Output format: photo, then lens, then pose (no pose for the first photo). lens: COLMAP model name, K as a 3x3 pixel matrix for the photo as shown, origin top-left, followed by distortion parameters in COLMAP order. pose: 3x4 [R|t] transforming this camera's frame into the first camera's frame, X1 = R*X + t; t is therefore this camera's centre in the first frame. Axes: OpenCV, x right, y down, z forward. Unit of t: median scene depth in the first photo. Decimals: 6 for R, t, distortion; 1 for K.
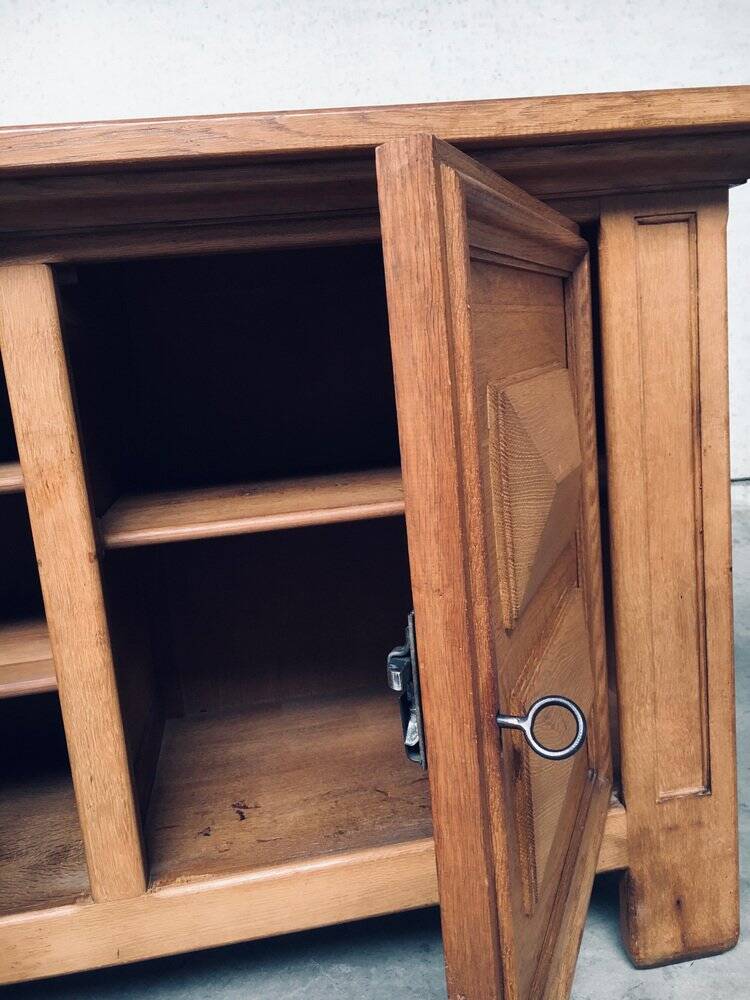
lens RADIAL K [[856.0, 0, 375.0], [0, 856.0, 500.0], [0, 0, 1]] dist [0.077352, -0.120792]
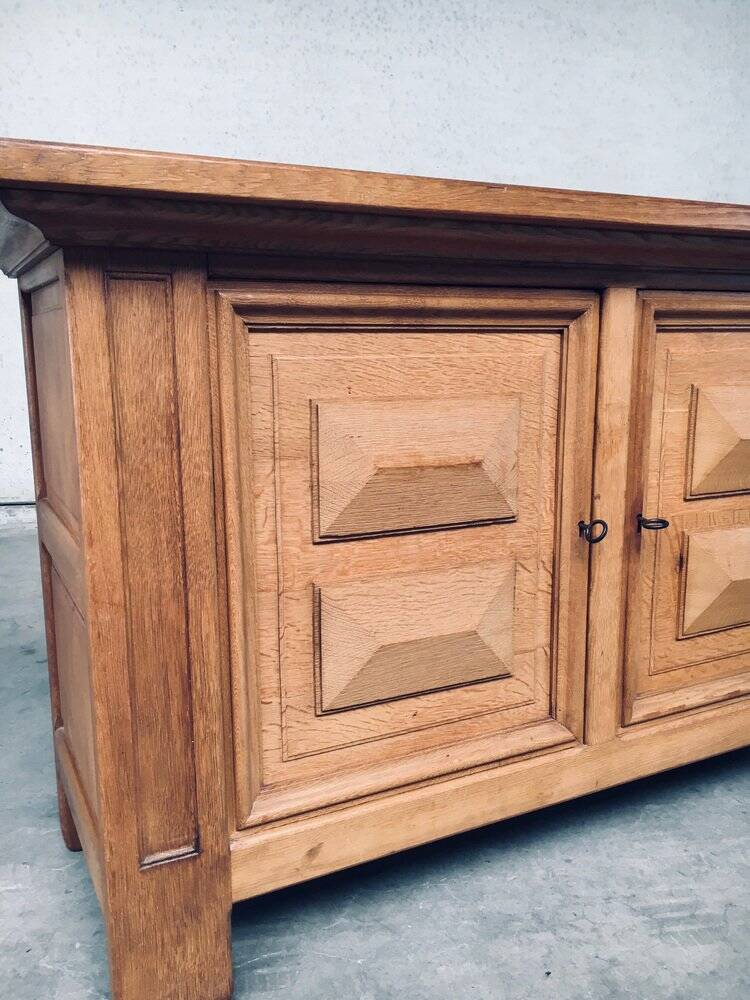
lens RADIAL K [[853.0, 0, 375.0], [0, 853.0, 500.0], [0, 0, 1]] dist [0.078462, -0.114985]
pose [[0.946826, 0.030100, 0.320336, -1.066717], [-0.026813, 0.999533, -0.014668, 0.097797], [-0.320628, 0.005299, 0.947190, -0.191960]]
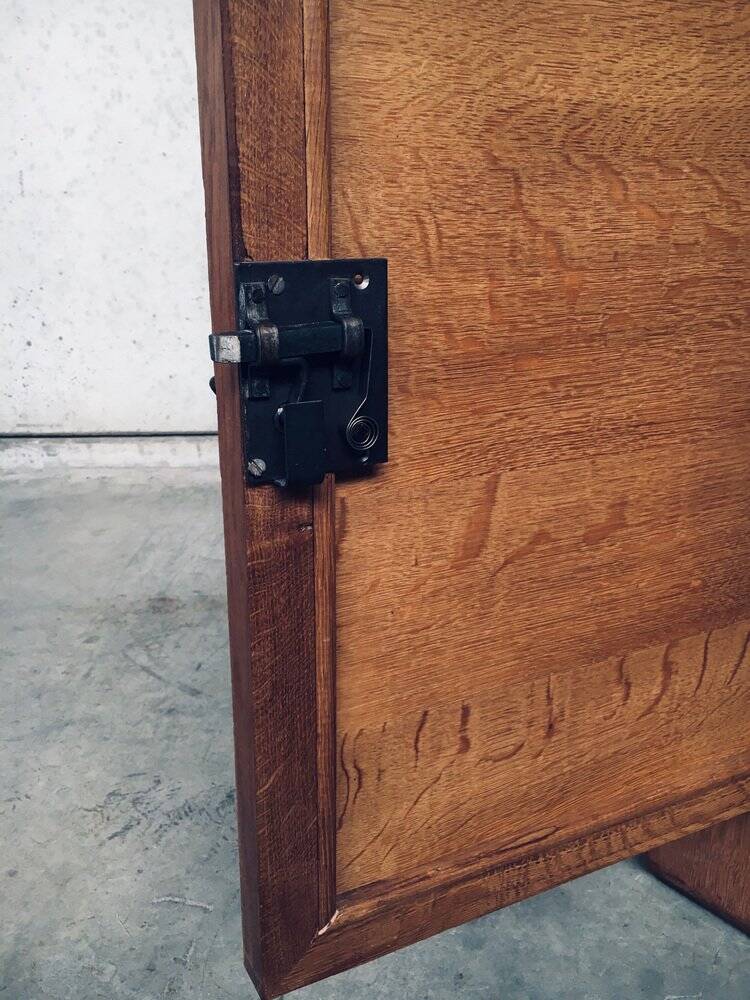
lens RADIAL K [[856.0, 0, 375.0], [0, 856.0, 500.0], [0, 0, 1]] dist [0.077352, -0.120792]
pose [[0.979767, 0.033713, 0.197280, -0.959971], [-0.057239, 0.991739, 0.114794, -0.053252], [-0.191780, -0.123763, 0.973603, 1.649139]]
